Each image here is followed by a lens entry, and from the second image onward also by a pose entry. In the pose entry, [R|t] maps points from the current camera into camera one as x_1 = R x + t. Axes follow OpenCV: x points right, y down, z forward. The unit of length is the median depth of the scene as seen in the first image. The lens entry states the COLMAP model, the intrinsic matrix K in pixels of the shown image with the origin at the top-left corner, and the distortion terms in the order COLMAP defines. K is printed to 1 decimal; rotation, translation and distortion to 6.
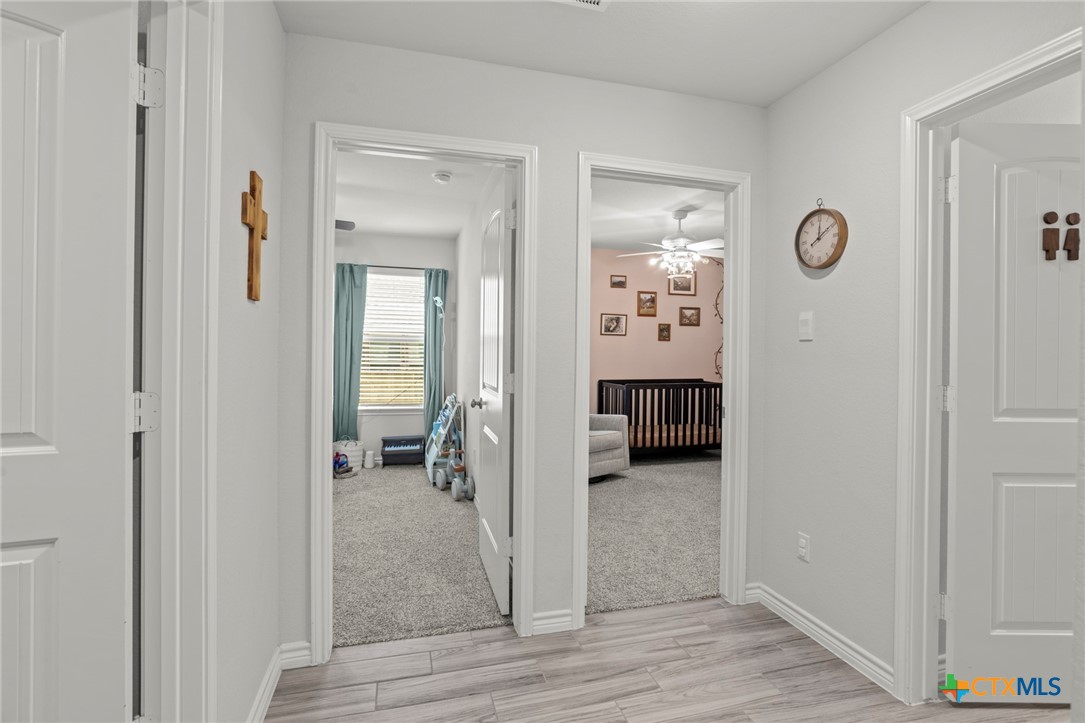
lens RADIAL K [[527.0, 0, 540.2], [0, 527.0, 354.4], [0, 0, 1]] dist [-0.033692, 0.014825]
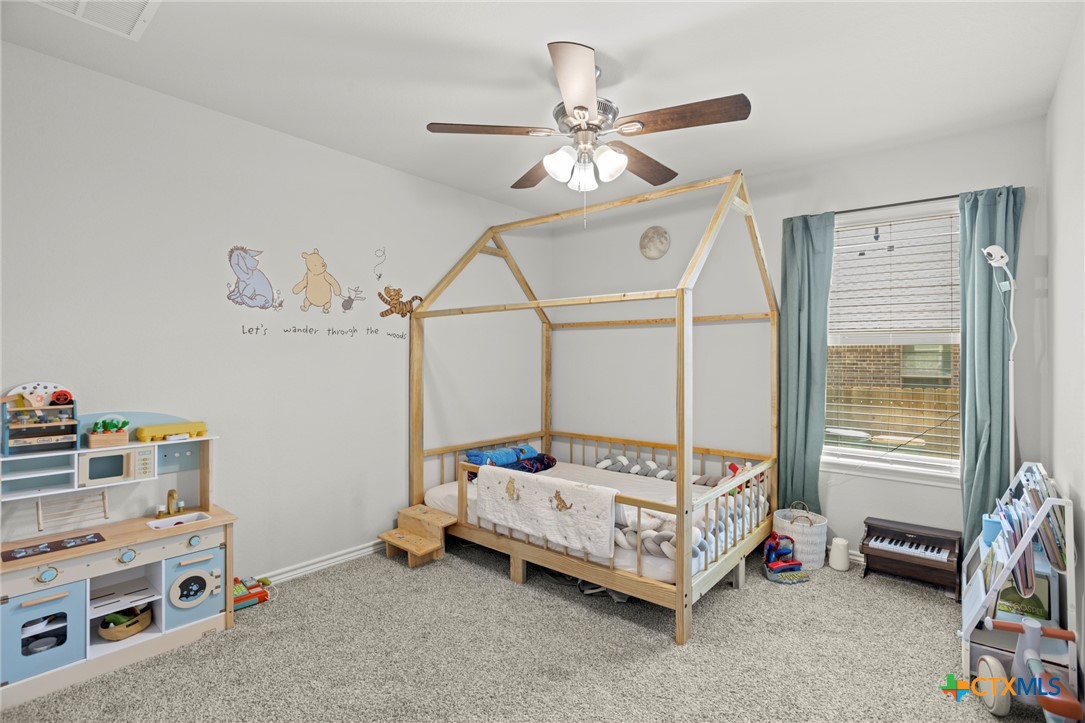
lens RADIAL K [[495.9, 0, 559.6], [0, 495.9, 352.4], [0, 0, 1]] dist [-0.040818, 0.018060]
pose [[0.571024, -0.011215, -0.820857, -0.064009], [-0.004349, 0.999851, -0.016686, -0.005872], [0.820922, 0.013098, 0.570891, 0.452006]]
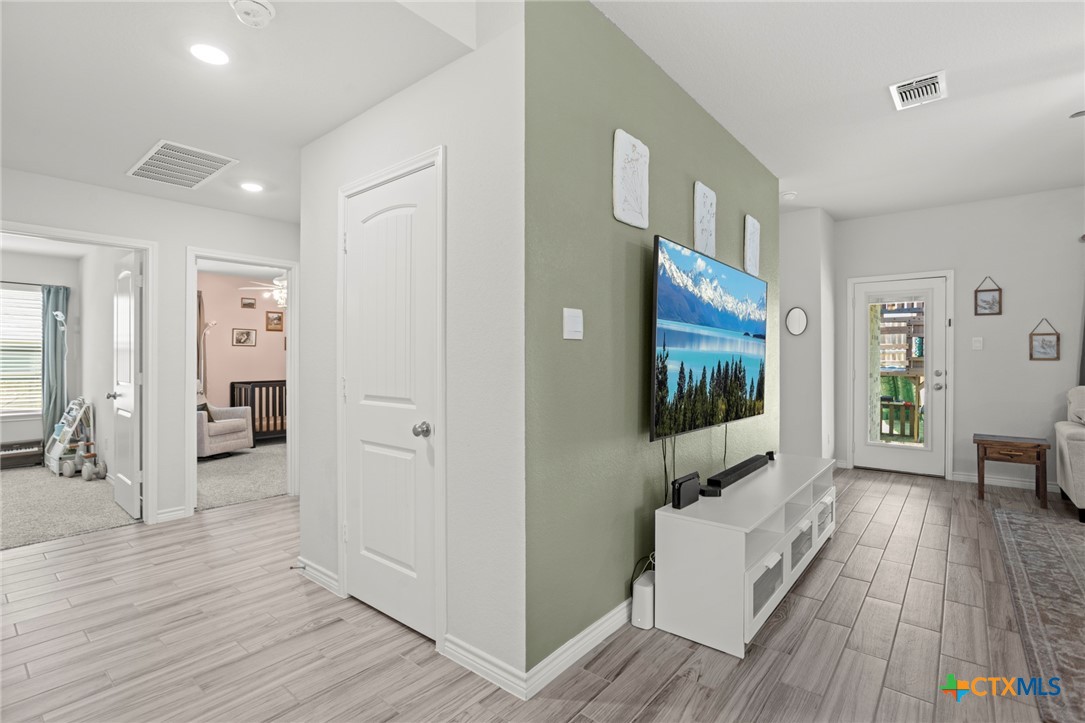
lens RADIAL K [[519.2, 0, 543.5], [0, 519.2, 356.7], [0, 0, 1]] dist [-0.042275, 0.021590]
pose [[0.821517, -0.009719, 0.570102, 0.033603], [0.014331, 0.999891, -0.003605, 0.004243], [-0.570004, 0.011132, 0.821566, -0.475604]]
